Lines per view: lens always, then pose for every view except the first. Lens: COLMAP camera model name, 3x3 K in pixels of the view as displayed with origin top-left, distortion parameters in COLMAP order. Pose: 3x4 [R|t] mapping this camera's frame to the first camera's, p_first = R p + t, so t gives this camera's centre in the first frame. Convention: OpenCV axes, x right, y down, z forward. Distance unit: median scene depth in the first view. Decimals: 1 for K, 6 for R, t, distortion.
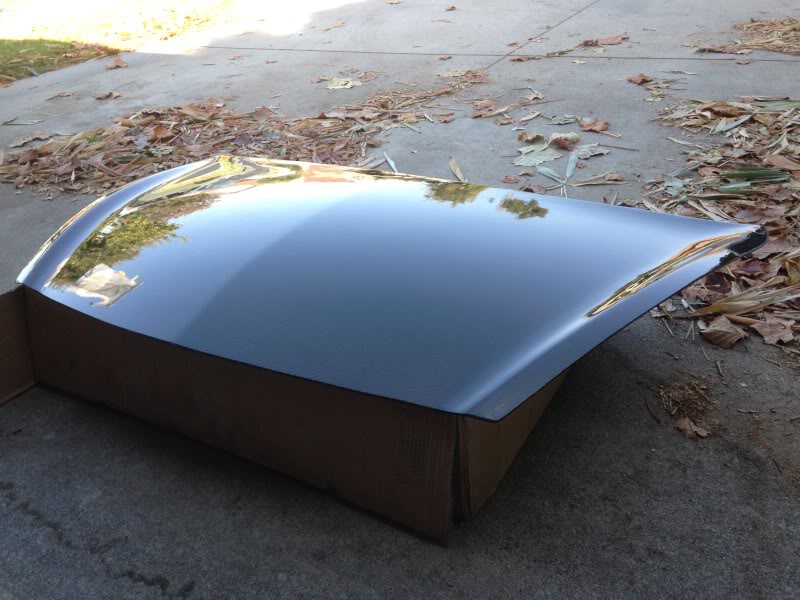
lens RADIAL K [[734.6, 0, 397.1], [0, 734.6, 299.3], [0, 0, 1]] dist [0.177590, -0.269983]
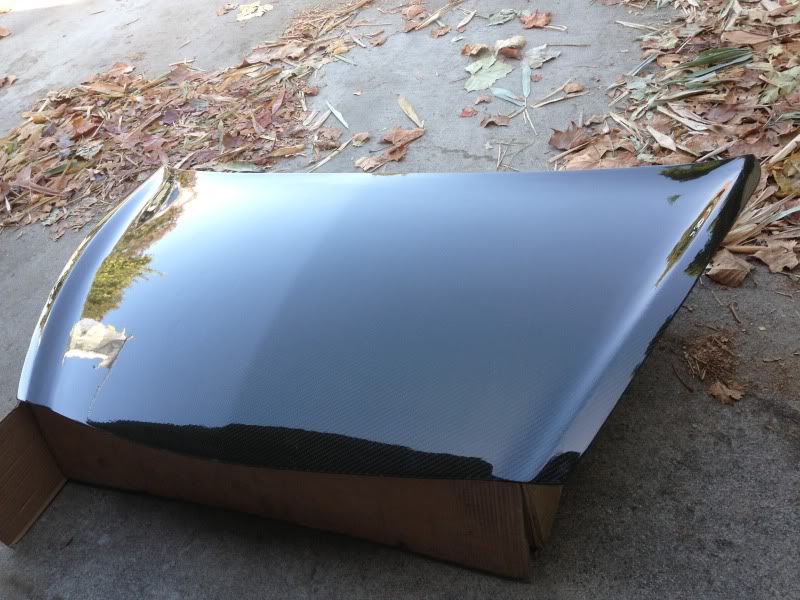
lens RADIAL K [[734.6, 0, 397.1], [0, 734.6, 299.3], [0, 0, 1]] dist [0.177590, -0.269983]
pose [[0.969940, -0.241213, 0.032134, -0.025927], [0.230771, 0.953666, 0.193043, -0.148595], [-0.077210, -0.179824, 0.980664, 0.030546]]
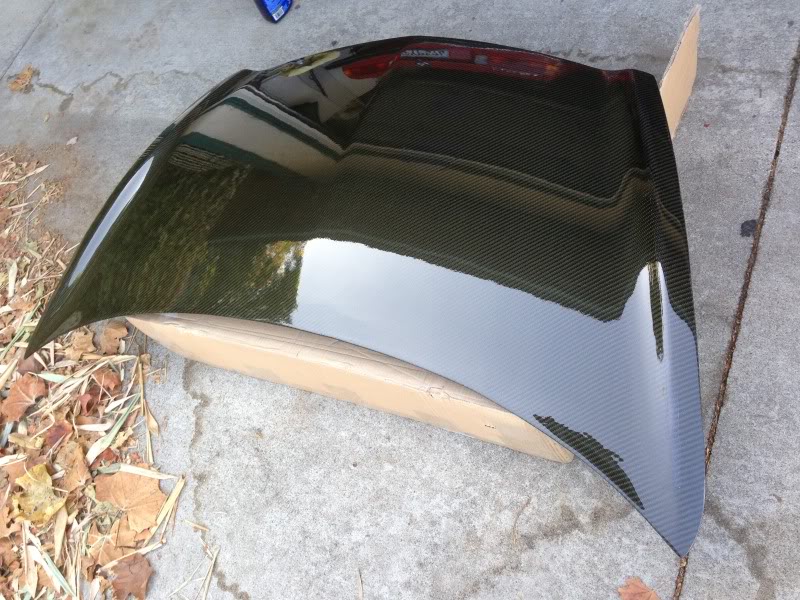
lens RADIAL K [[734.6, 0, 397.1], [0, 734.6, 299.3], [0, 0, 1]] dist [0.177590, -0.269983]
pose [[-0.880307, 0.351637, 0.318452, -0.293640], [0.321449, -0.051558, 0.945522, -0.700491], [0.348899, 0.934716, -0.067647, 0.834603]]
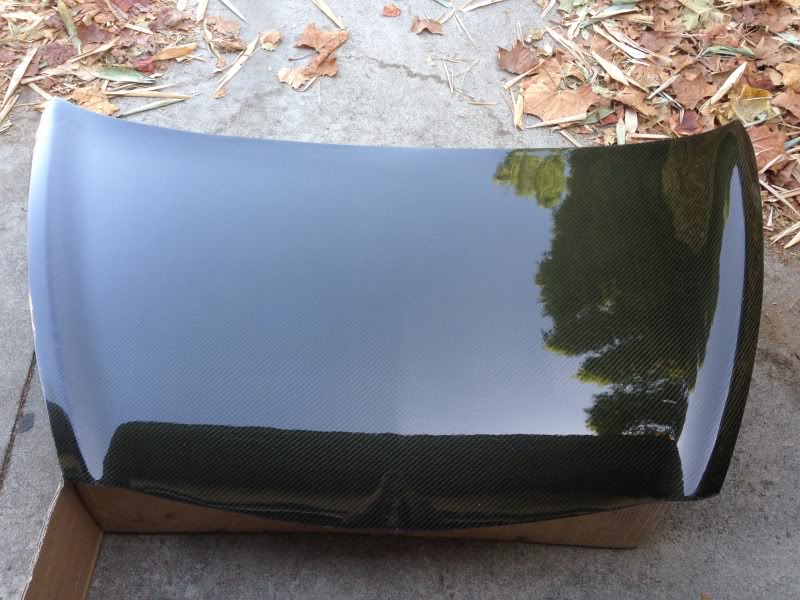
lens RADIAL K [[729.9, 0, 400.0], [0, 729.9, 300.0], [0, 0, 1]] dist [0.146826, -0.206153]
pose [[0.862800, -0.381248, 0.332002, -0.268271], [0.154755, 0.824374, 0.544480, -0.378189], [-0.481276, -0.418398, 0.770271, 0.211273]]
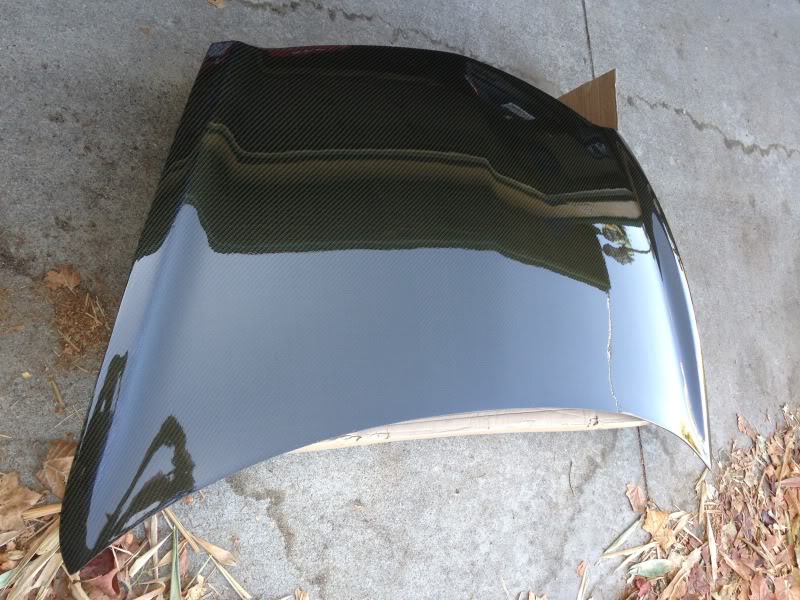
lens RADIAL K [[751.4, 0, 401.3], [0, 751.4, 289.4], [0, 0, 1]] dist [0.181354, -0.305185]
pose [[-0.718598, 0.478648, -0.504493, 0.351004], [-0.674879, -0.304943, 0.671973, -0.482997], [0.167797, 0.823351, 0.542161, 0.319060]]
